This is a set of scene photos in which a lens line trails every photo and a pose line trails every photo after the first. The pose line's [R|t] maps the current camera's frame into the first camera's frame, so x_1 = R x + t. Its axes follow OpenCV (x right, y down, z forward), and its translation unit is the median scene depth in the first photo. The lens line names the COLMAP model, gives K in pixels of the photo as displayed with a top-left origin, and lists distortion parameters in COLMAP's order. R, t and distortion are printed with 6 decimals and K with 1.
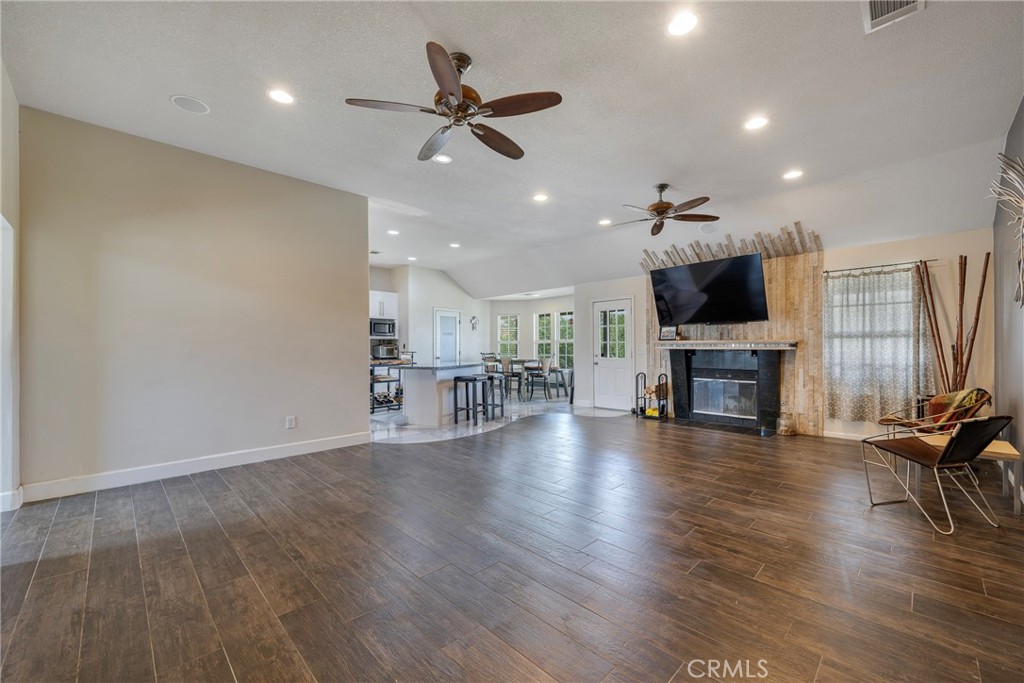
lens RADIAL K [[411.5, 0, 515.1], [0, 411.5, 346.0], [0, 0, 1]] dist [-0.001571, 0.000235]
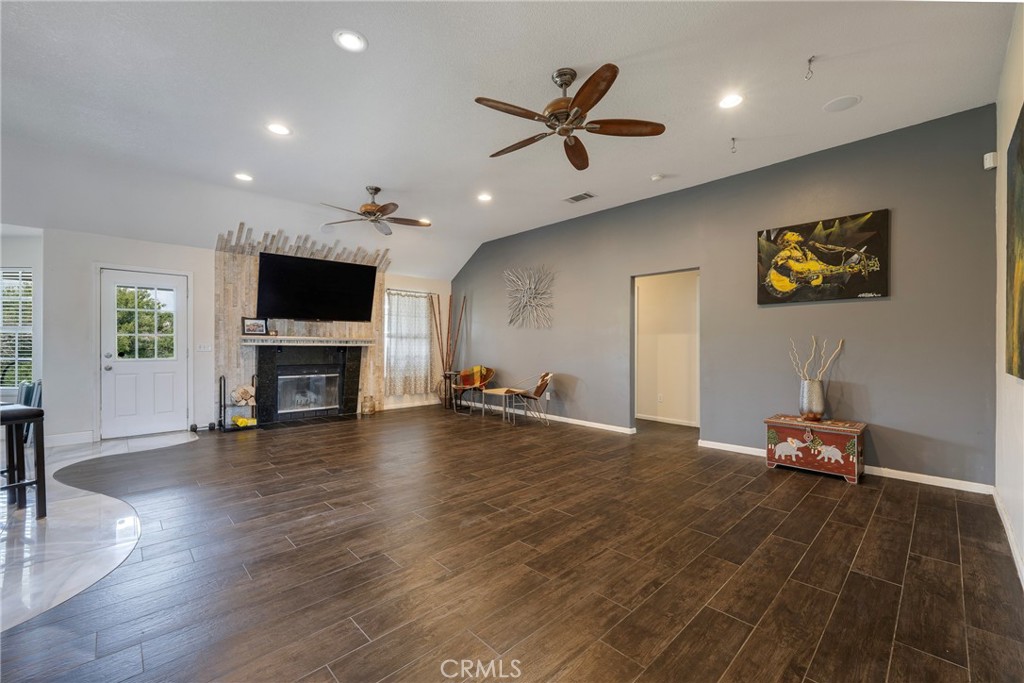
lens RADIAL K [[411.5, 0, 514.7], [0, 411.5, 346.2], [0, 0, 1]] dist [-0.001571, 0.000235]
pose [[0.012062, 0.000502, 0.999927, -0.544432], [-0.008750, 0.999962, -0.000397, 0.005616], [-0.999889, -0.008745, 0.012066, 0.501992]]
